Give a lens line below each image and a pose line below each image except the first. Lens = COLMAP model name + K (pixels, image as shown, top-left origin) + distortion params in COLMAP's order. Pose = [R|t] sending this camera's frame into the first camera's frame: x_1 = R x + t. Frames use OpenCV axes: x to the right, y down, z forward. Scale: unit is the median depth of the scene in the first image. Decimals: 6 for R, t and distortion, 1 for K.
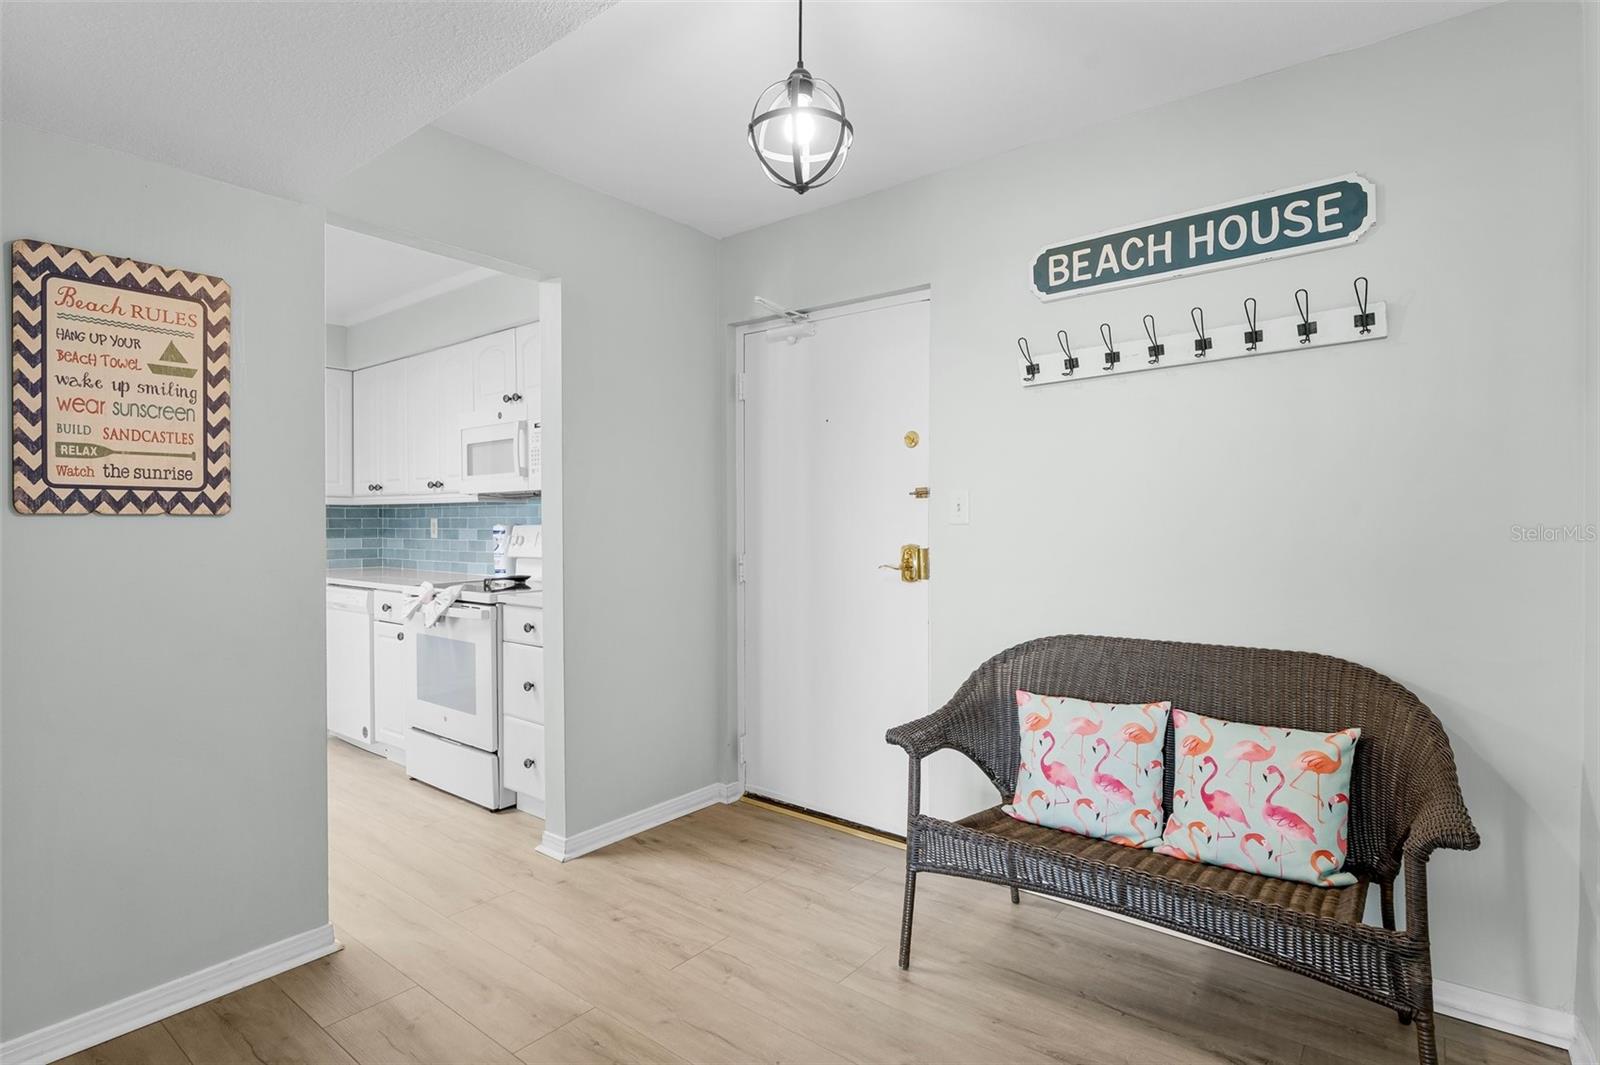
lens RADIAL K [[788.7, 0, 800.0], [0, 788.7, 532.5], [0, 0, 1]] dist [0.000043, -0.000015]
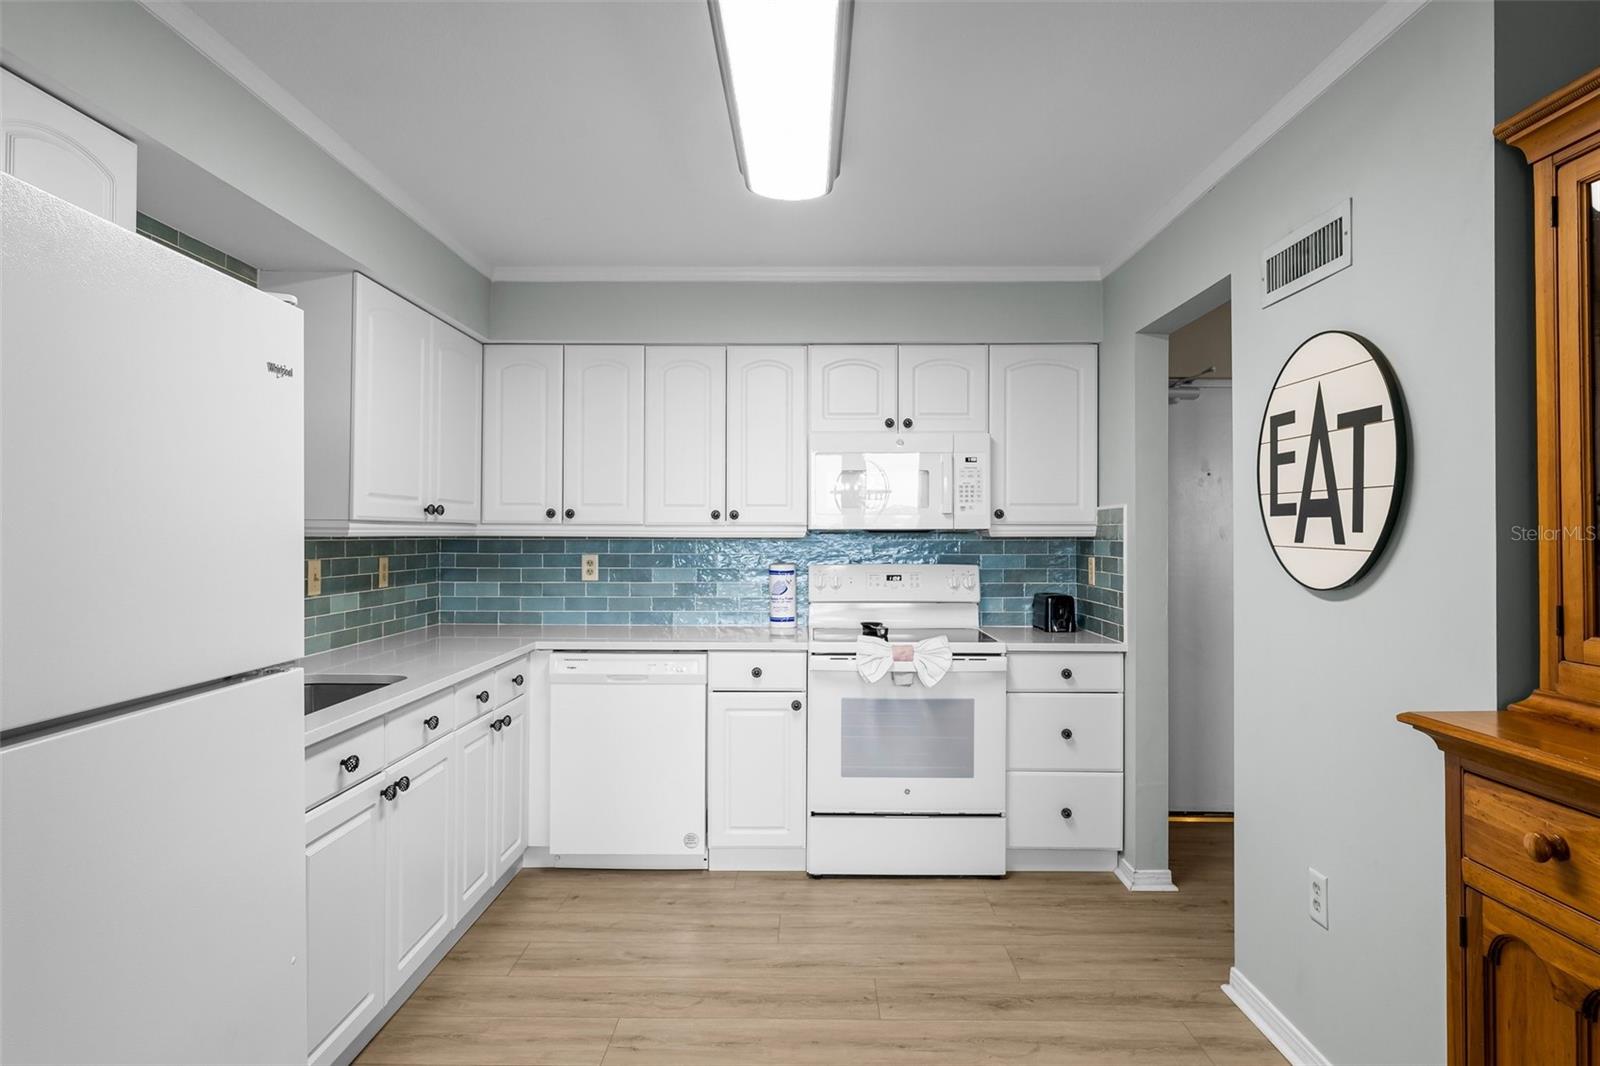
lens RADIAL K [[914.1, 0, 800.0], [0, 914.1, 533.0], [0, 0, 1]] dist [-0.001134, -0.000133]
pose [[0.795099, 0.002753, 0.606474, -0.962701], [0.004316, 0.999939, -0.010198, -0.032722], [-0.606465, 0.010726, 0.795038, 0.222467]]
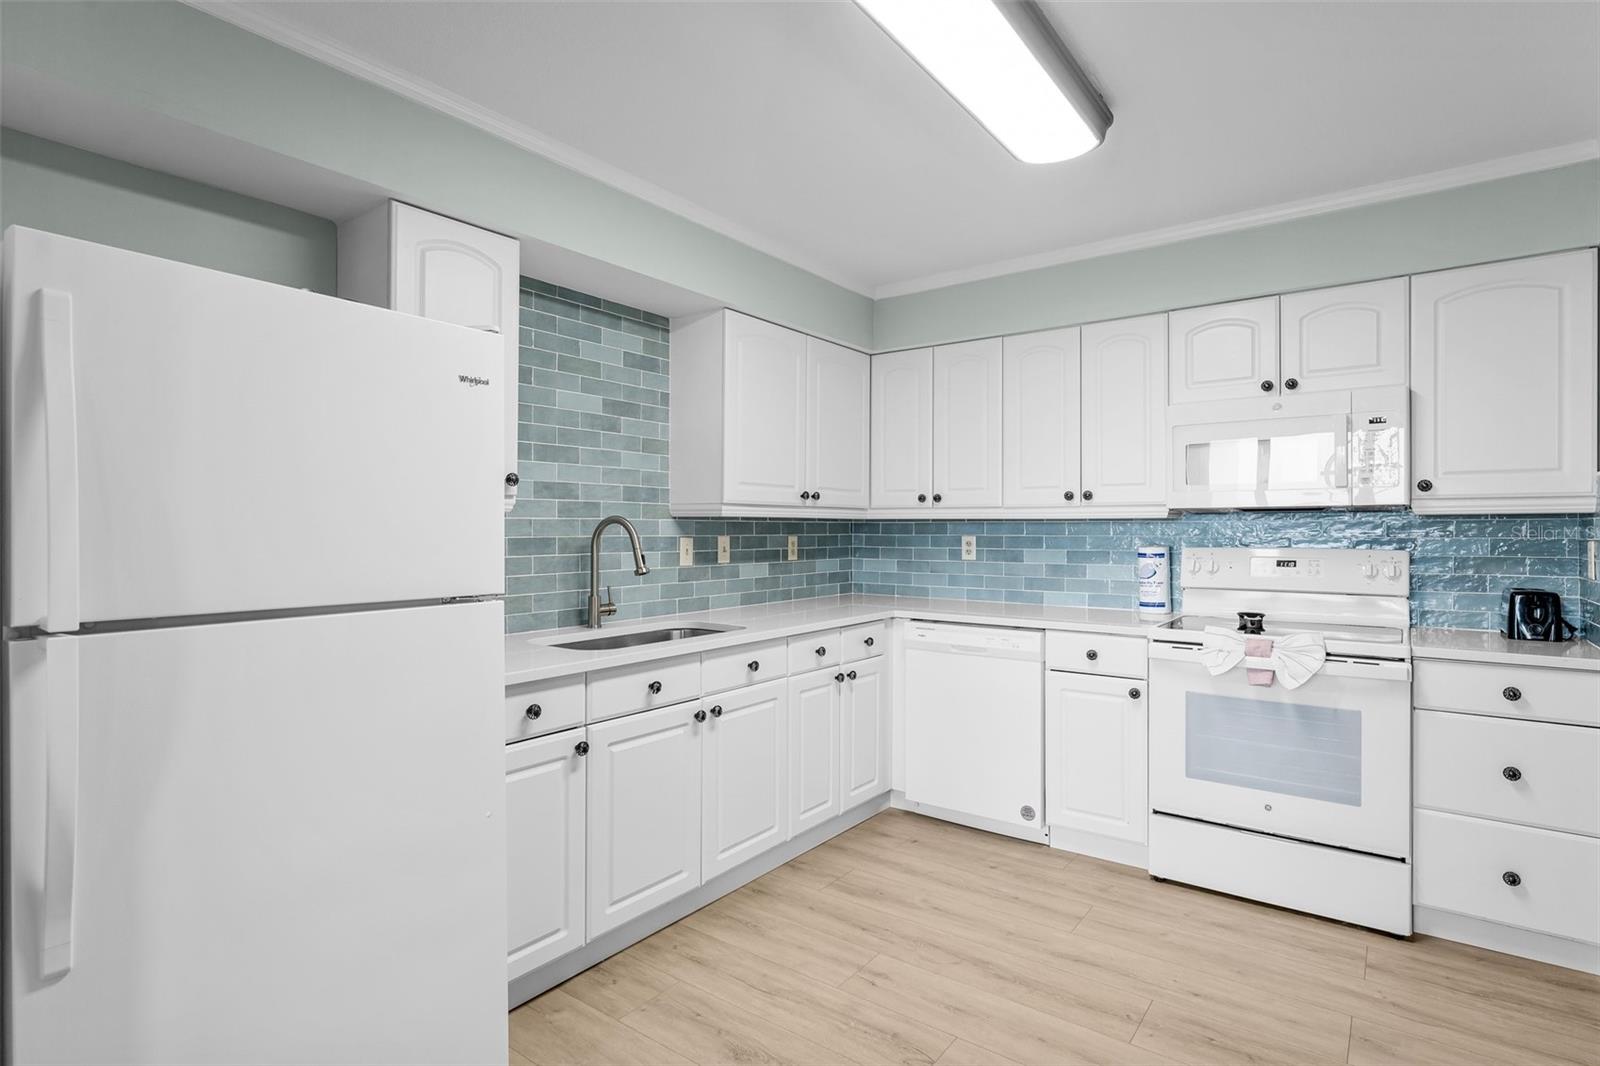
lens RADIAL K [[807.3, 0, 800.0], [0, 807.3, 533.0], [0, 0, 1]] dist [-0.001184, -0.000285]
pose [[0.999729, 0.000605, 0.023273, -0.762681], [-0.000484, 0.999986, -0.005195, -0.018803], [-0.023276, 0.005182, 0.999716, 0.196825]]
